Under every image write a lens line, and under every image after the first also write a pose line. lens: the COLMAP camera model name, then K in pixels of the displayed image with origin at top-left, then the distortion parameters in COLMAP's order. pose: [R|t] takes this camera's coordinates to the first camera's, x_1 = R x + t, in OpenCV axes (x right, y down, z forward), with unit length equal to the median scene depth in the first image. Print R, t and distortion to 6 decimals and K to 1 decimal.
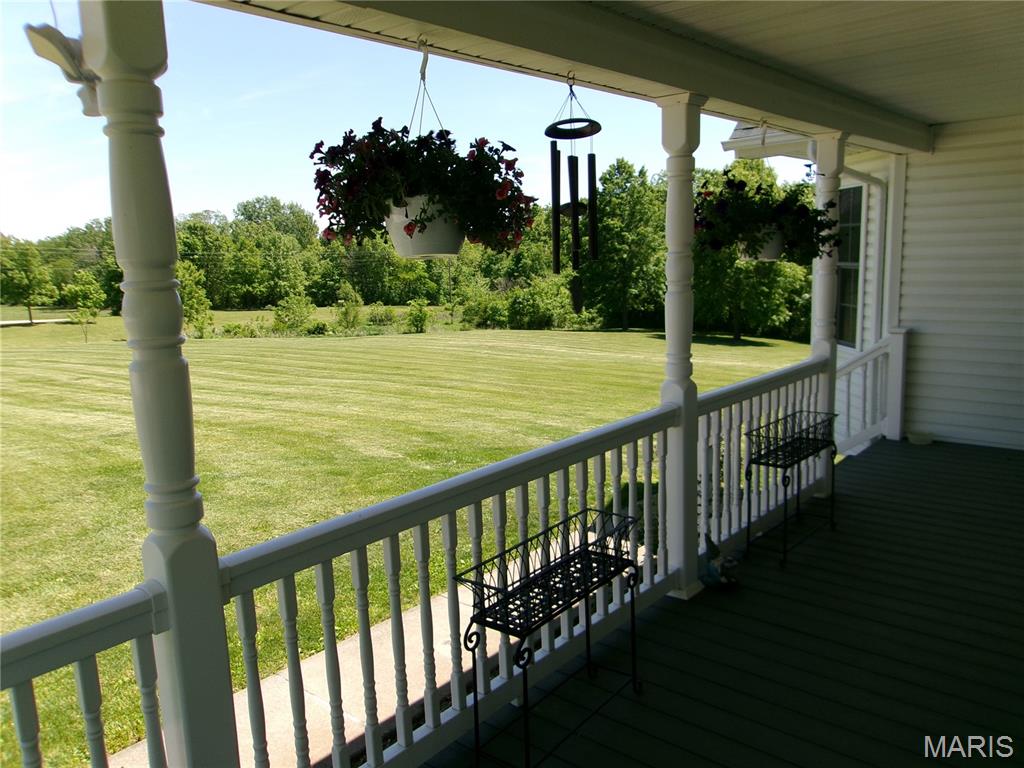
lens RADIAL K [[787.7, 0, 503.8], [0, 787.7, 381.5], [0, 0, 1]] dist [-0.024788, 0.010999]
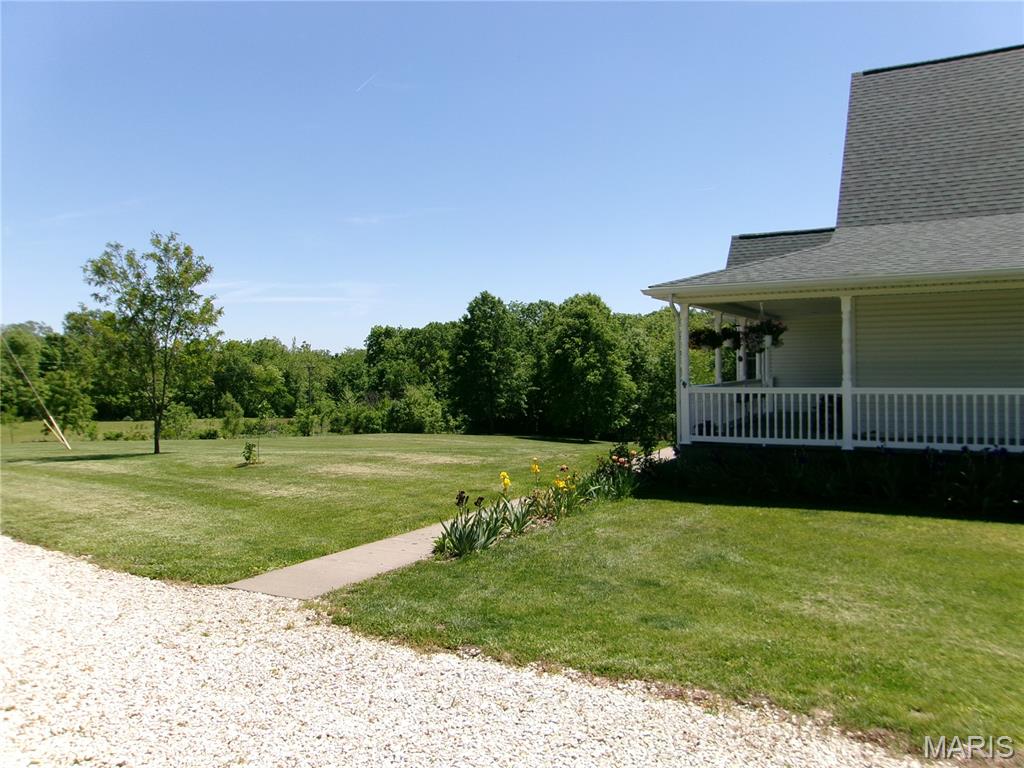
lens RADIAL K [[787.7, 0, 503.8], [0, 787.7, 381.5], [0, 0, 1]] dist [-0.024788, 0.010999]
pose [[0.971801, 0.012322, 0.235480, -0.109898], [0.023464, 0.988624, -0.148568, 0.031962], [-0.234632, 0.149904, 0.960457, -0.139901]]
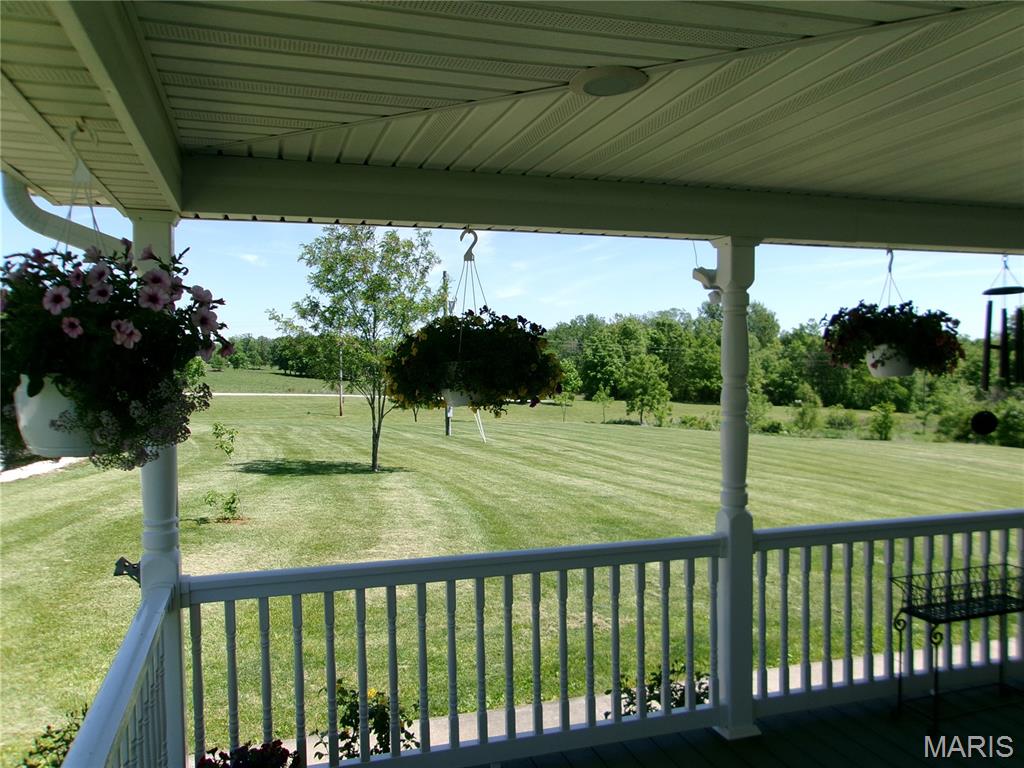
lens RADIAL K [[787.7, 0, 503.8], [0, 787.7, 381.5], [0, 0, 1]] dist [-0.024788, 0.010999]
pose [[0.845065, 0.051533, -0.532174, 0.003094], [-0.115736, 0.989376, -0.087976, 0.002883], [0.521986, 0.135937, 0.842052, -0.024982]]
